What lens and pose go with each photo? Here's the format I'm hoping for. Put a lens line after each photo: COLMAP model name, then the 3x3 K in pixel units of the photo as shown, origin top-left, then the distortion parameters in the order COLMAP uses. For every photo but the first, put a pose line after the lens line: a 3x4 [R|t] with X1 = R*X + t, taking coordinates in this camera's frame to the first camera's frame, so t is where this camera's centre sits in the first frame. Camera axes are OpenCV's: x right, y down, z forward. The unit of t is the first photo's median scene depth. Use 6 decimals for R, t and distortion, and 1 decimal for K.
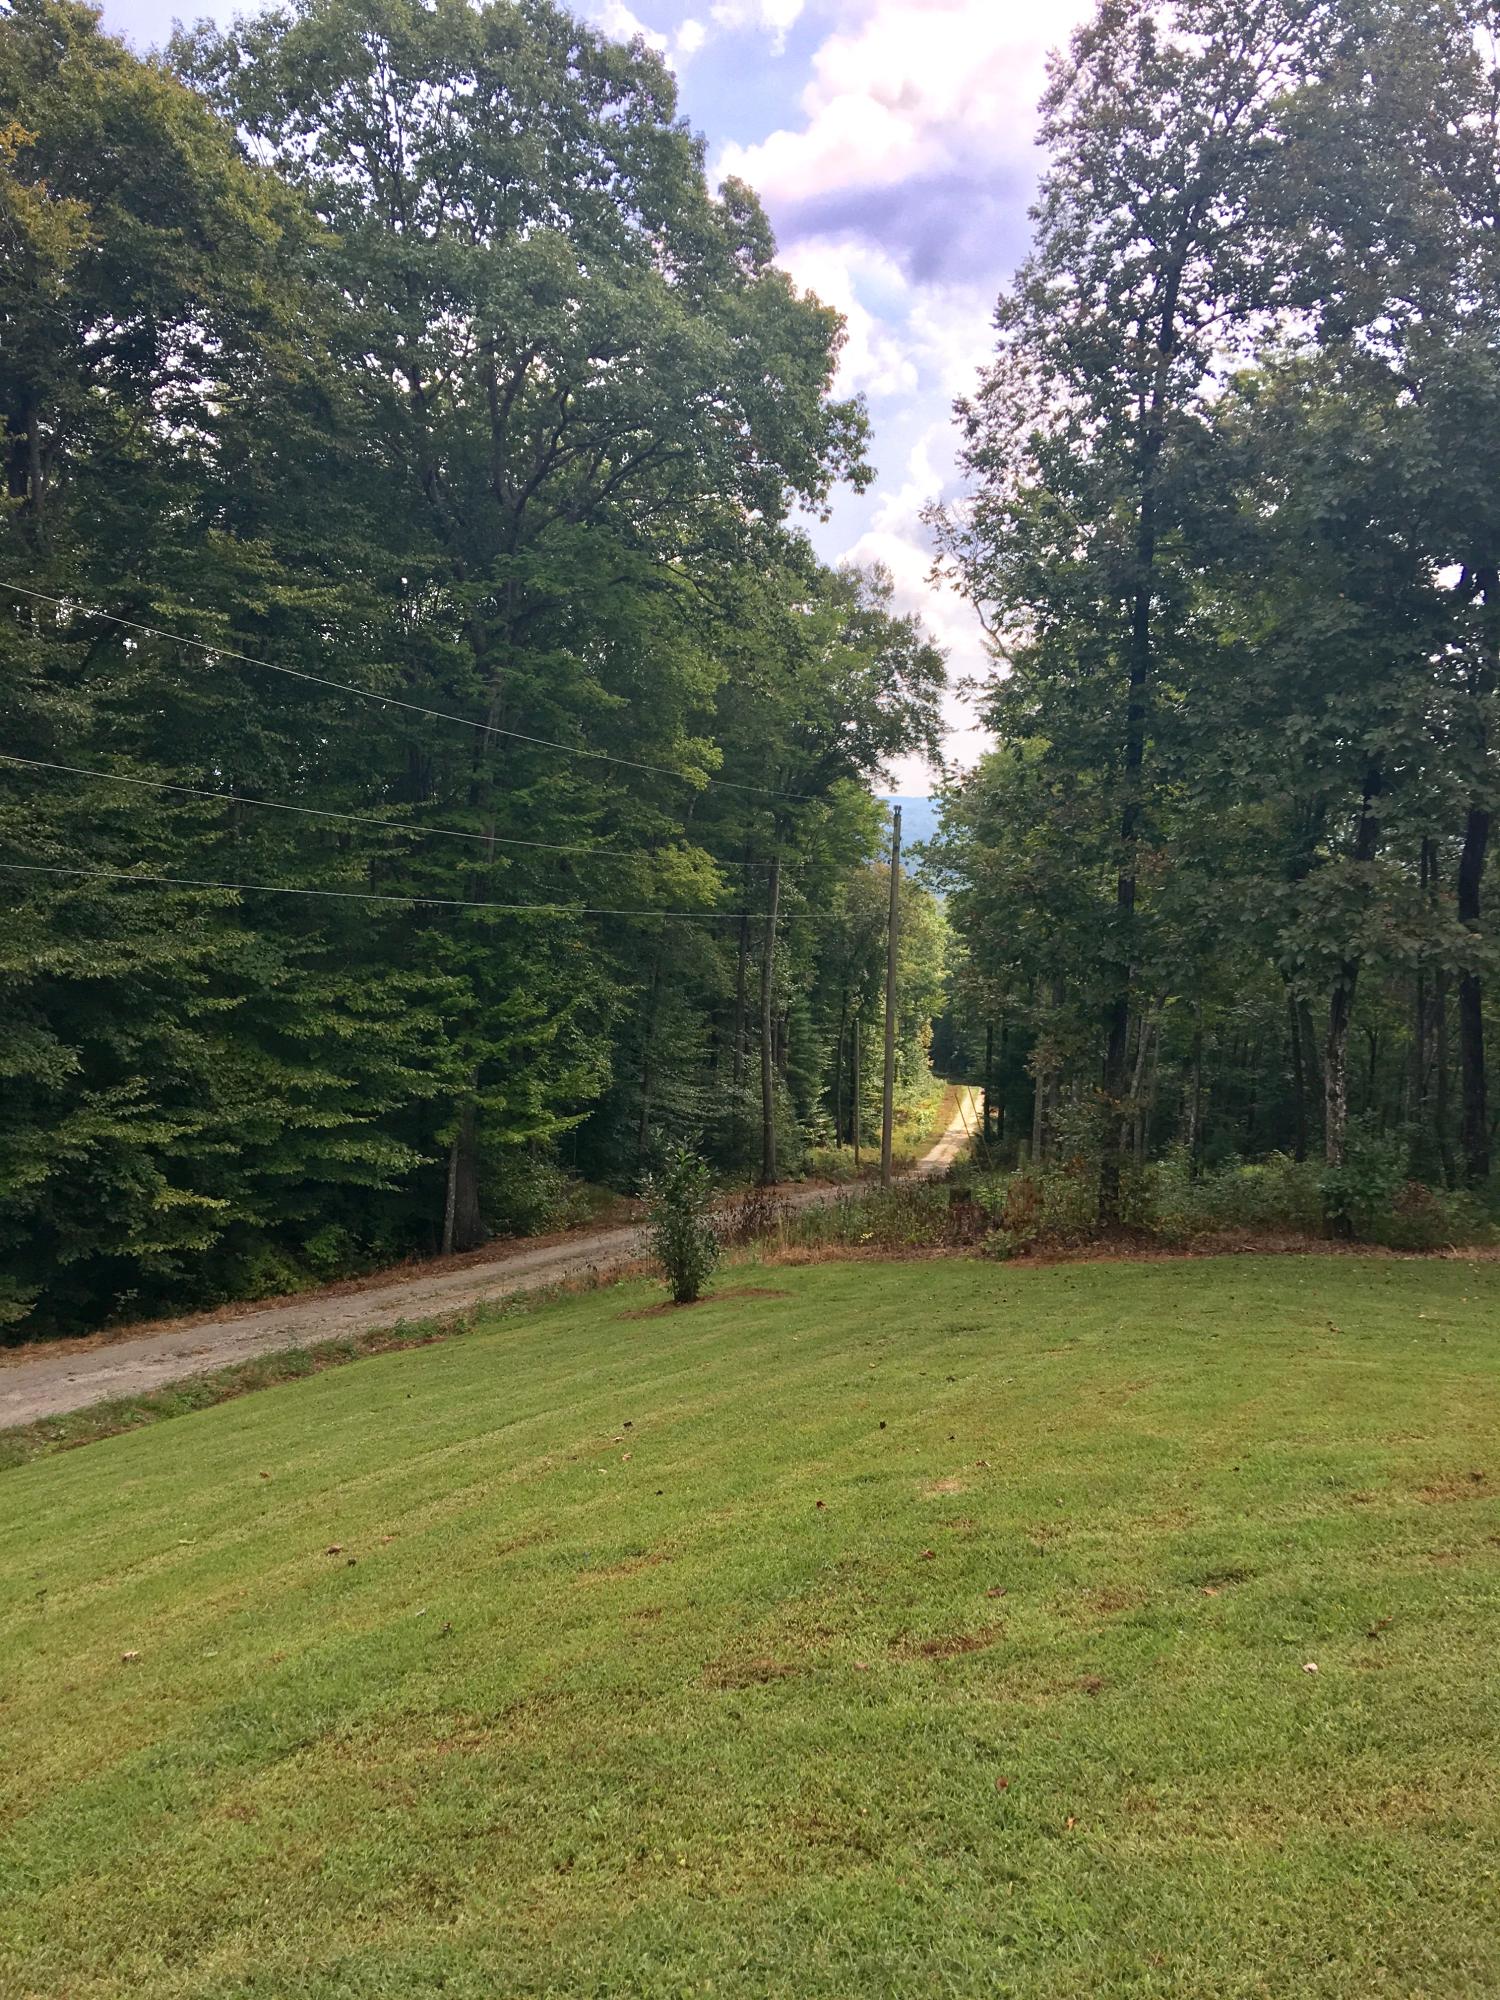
lens RADIAL K [[1672.1, 0, 752.1], [0, 1672.1, 969.7], [0, 0, 1]] dist [0.082100, -0.123939]
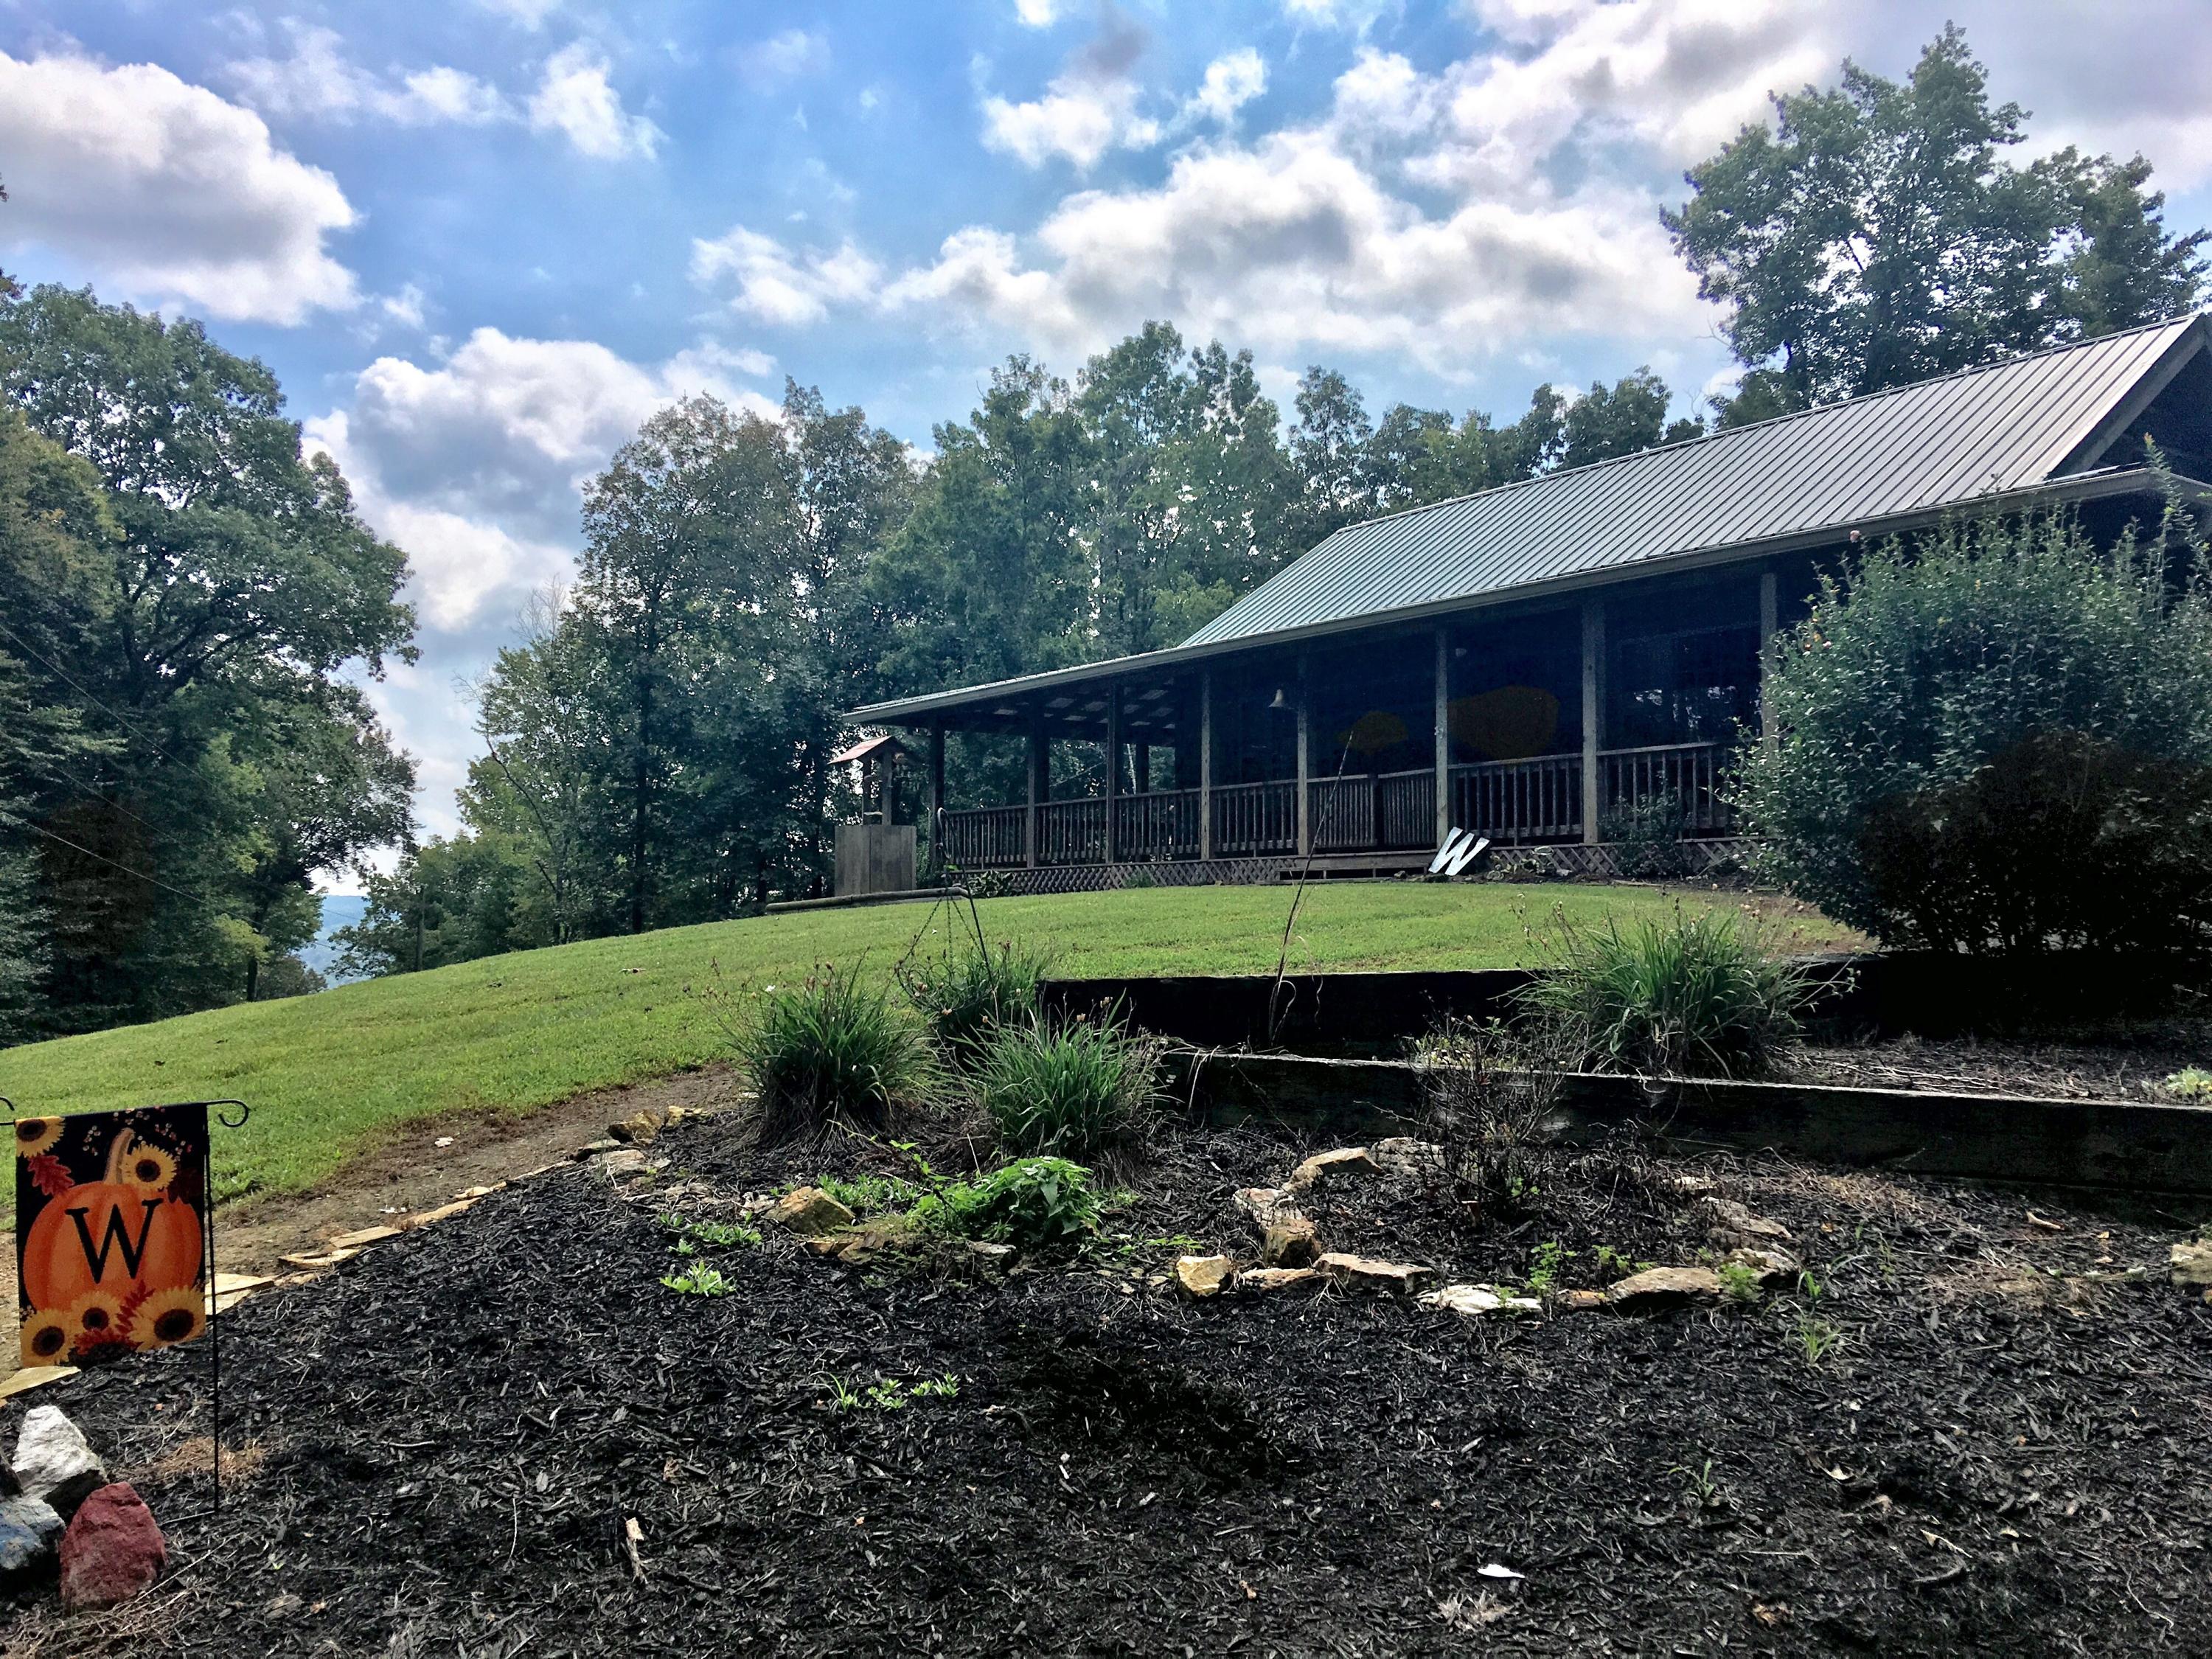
lens RADIAL K [[1849.3, 0, 1092.2], [0, 1849.3, 824.3], [0, 0, 1]] dist [0.082100, -0.123939]
pose [[0.860341, 0.013823, 0.509531, -0.151445], [0.057553, 0.990605, -0.124052, 0.050493], [-0.506459, 0.136052, 0.851463, -0.390452]]
